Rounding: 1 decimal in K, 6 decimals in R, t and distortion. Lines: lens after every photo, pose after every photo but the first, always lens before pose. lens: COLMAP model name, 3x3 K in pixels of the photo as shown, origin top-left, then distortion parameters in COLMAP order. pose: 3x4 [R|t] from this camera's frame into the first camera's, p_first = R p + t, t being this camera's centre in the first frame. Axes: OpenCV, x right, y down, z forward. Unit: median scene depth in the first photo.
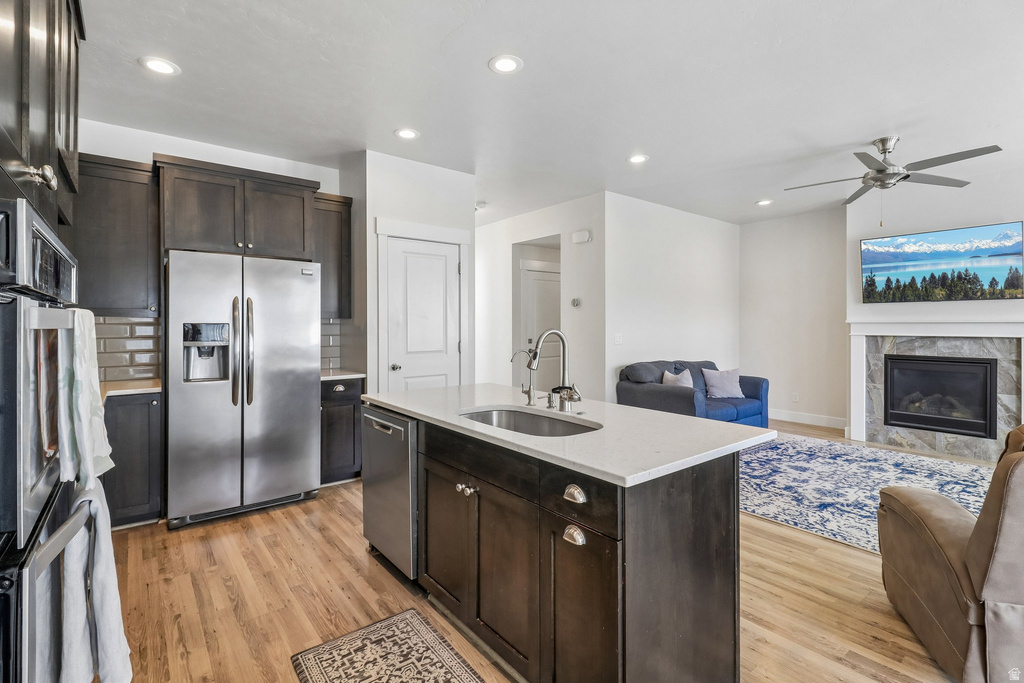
lens RADIAL K [[475.0, 0, 494.4], [0, 475.0, 328.2], [0, 0, 1]] dist [0.012254, -0.008697]
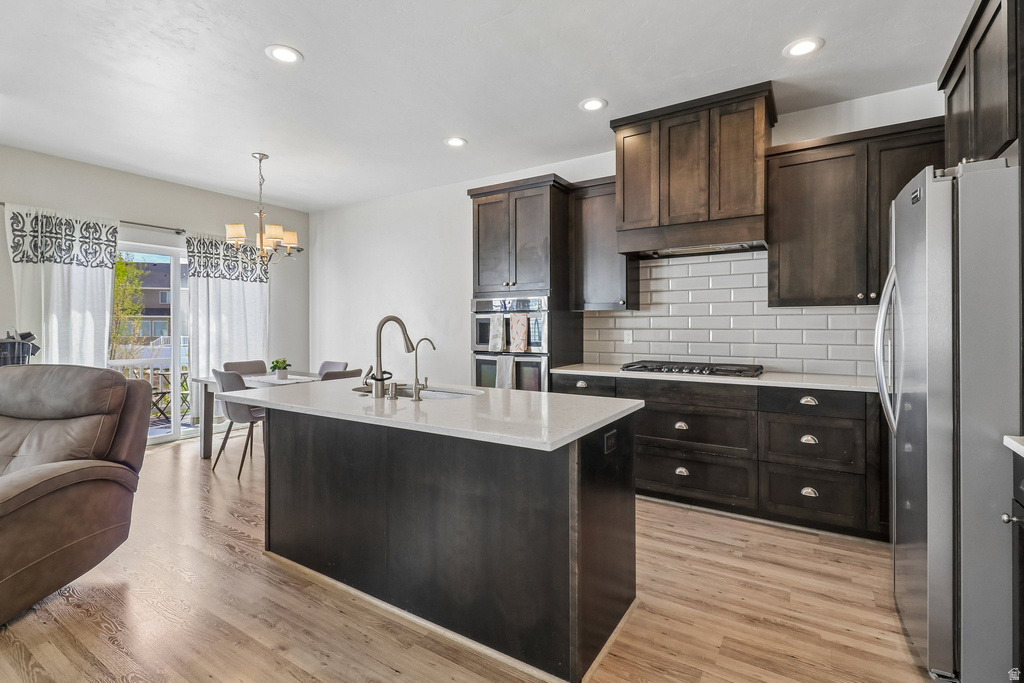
lens RADIAL K [[475.0, 0, 512.8], [0, 475.0, 332.0], [0, 0, 1]] dist [0.012254, -0.008697]
pose [[-0.932271, 0.007078, -0.361692, 0.121711], [-0.000016, 0.999808, 0.019605, 0.008839], [0.361762, 0.018283, -0.932091, 1.003246]]
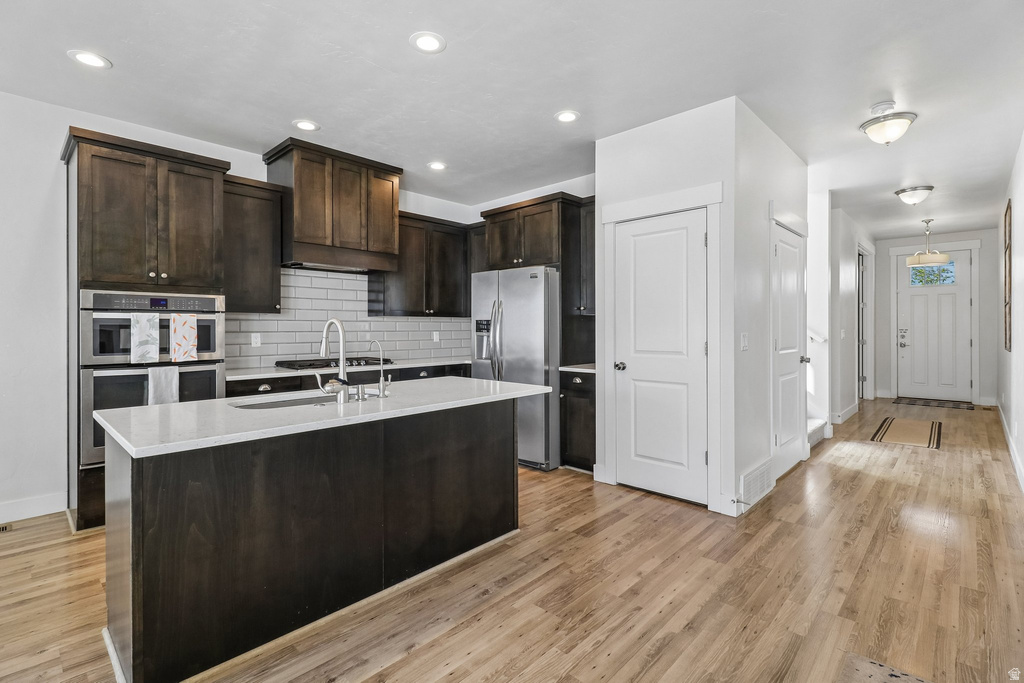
lens RADIAL K [[475.0, 0, 512.6], [0, 475.0, 336.7], [0, 0, 1]] dist [0.012254, -0.008697]
pose [[0.178718, 0.018167, -0.983733, 0.577865], [-0.007323, 0.999826, 0.017134, 0.010531], [0.983873, 0.004141, 0.178820, 0.567969]]
